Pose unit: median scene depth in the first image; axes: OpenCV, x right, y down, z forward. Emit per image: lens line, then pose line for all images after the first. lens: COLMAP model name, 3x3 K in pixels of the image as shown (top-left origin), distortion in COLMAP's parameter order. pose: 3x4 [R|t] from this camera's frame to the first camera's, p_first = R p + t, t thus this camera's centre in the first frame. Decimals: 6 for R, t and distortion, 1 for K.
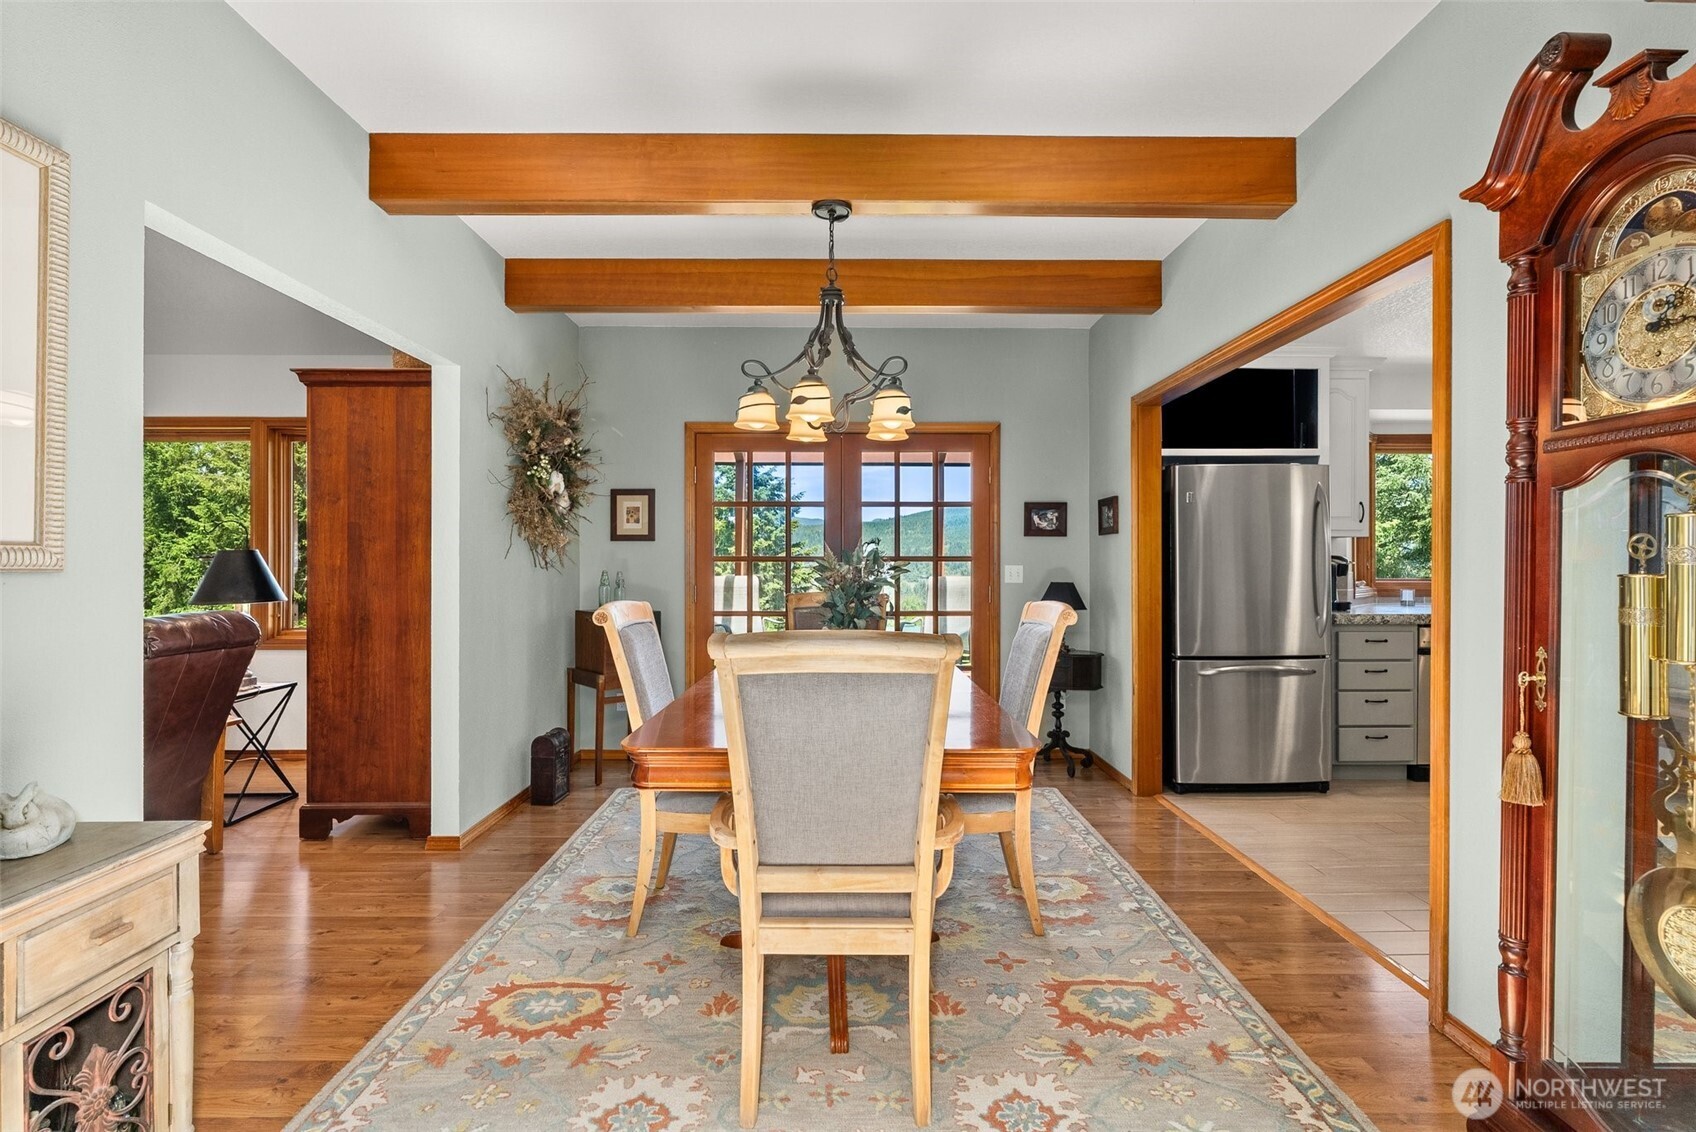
lens RADIAL K [[772.6, 0, 846.6], [0, 772.6, 566.5], [0, 0, 1]] dist [-0.000473, -0.000086]
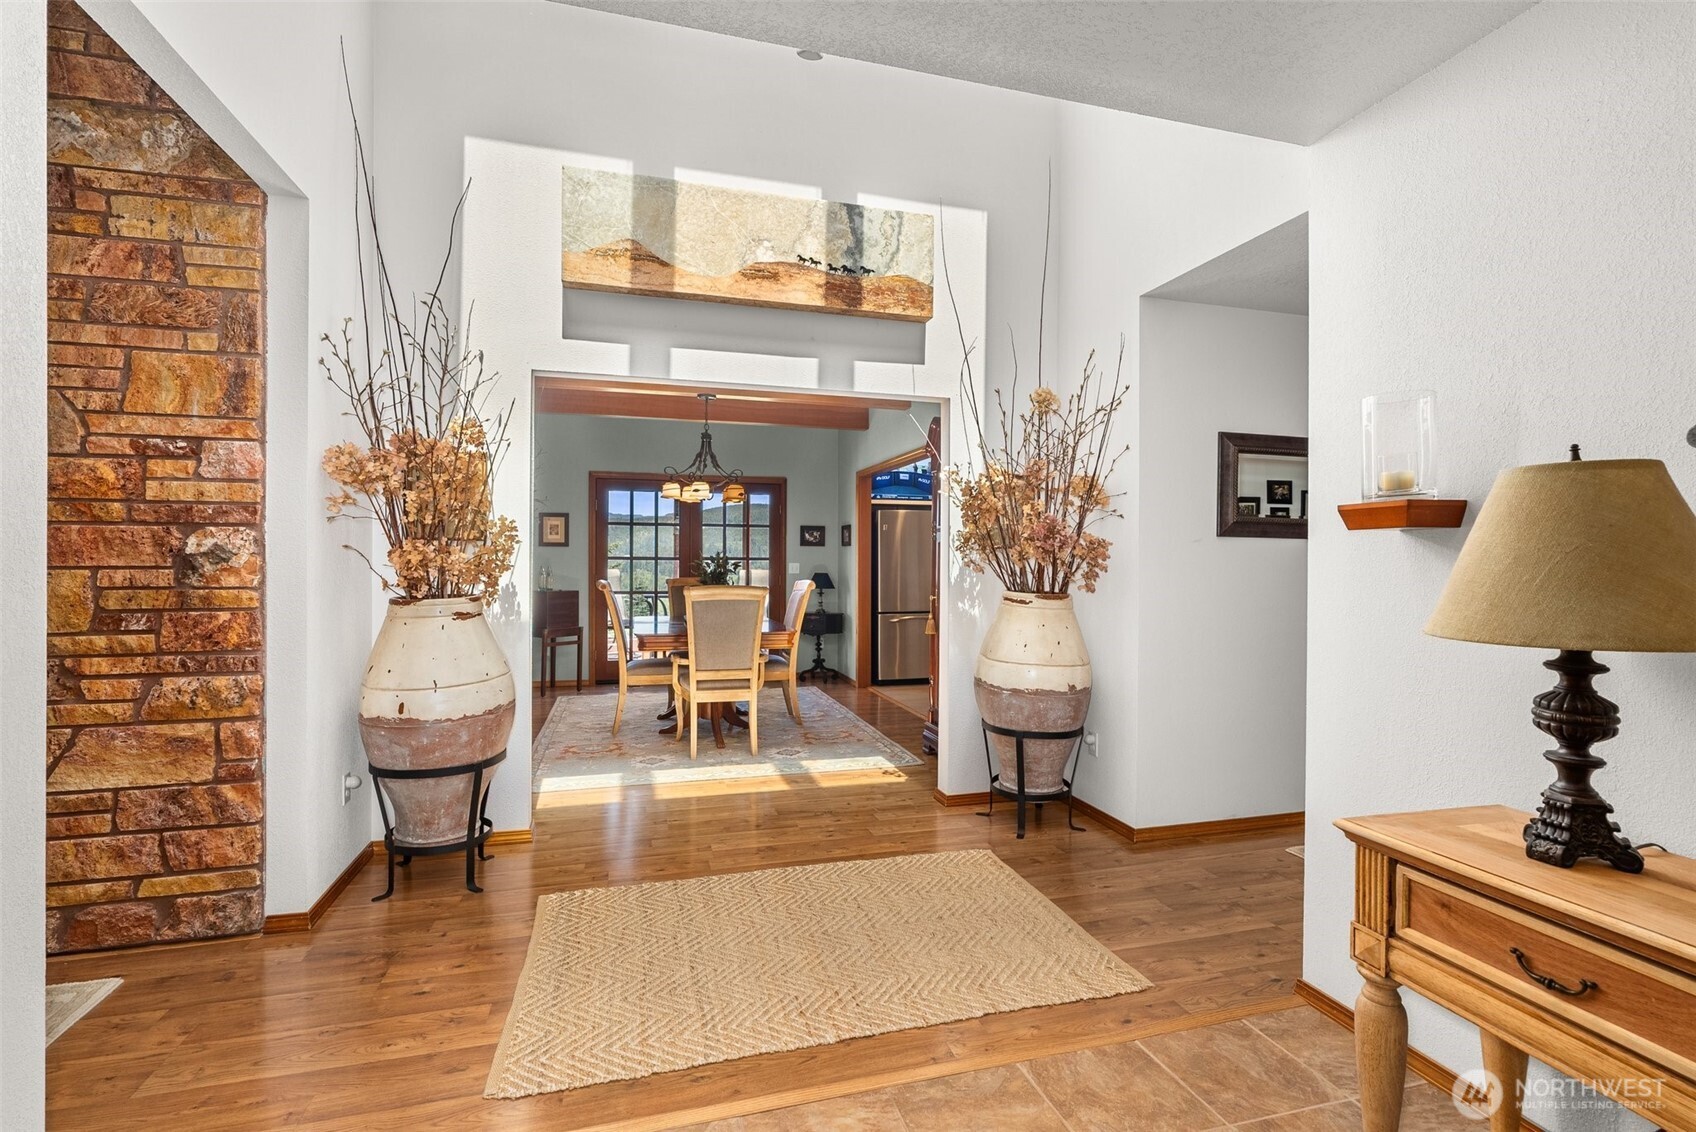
lens RADIAL K [[772.6, 0, 844.3], [0, 772.6, 574.8], [0, 0, 1]] dist [-0.000473, -0.000086]
pose [[0.965821, 0.000201, 0.259210, -0.121399], [-0.004010, 0.999892, 0.014165, -0.000228], [-0.259179, -0.014721, 0.965717, -0.695763]]
